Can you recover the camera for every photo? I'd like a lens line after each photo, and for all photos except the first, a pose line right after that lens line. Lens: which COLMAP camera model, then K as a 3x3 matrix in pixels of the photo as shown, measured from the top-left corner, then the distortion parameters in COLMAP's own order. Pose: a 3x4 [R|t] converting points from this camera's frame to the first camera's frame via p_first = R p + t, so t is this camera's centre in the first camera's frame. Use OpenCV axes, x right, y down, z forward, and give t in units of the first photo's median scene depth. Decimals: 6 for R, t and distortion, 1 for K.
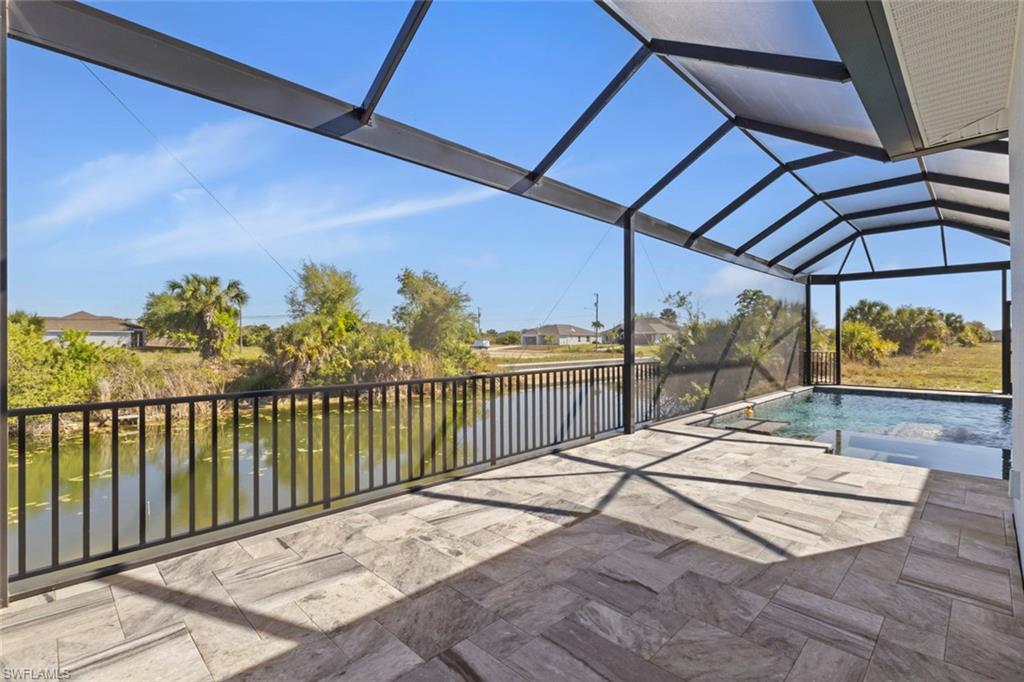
lens RADIAL K [[471.7, 0, 503.8], [0, 471.7, 341.7], [0, 0, 1]] dist [0.002592, 0.000492]
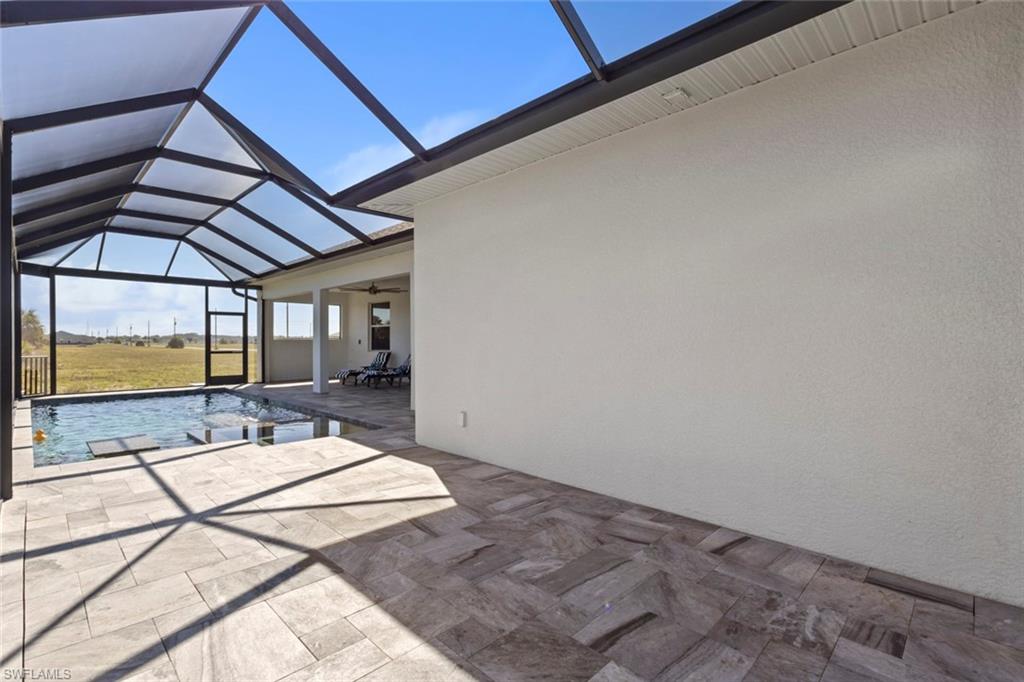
lens RADIAL K [[471.7, 0, 510.0], [0, 471.7, 341.8], [0, 0, 1]] dist [0.002592, 0.000492]
pose [[-0.016447, 0.002246, 0.999862, -0.759931], [0.002225, 0.999995, -0.002210, -0.003430], [-0.999862, 0.002188, -0.016452, 0.795728]]
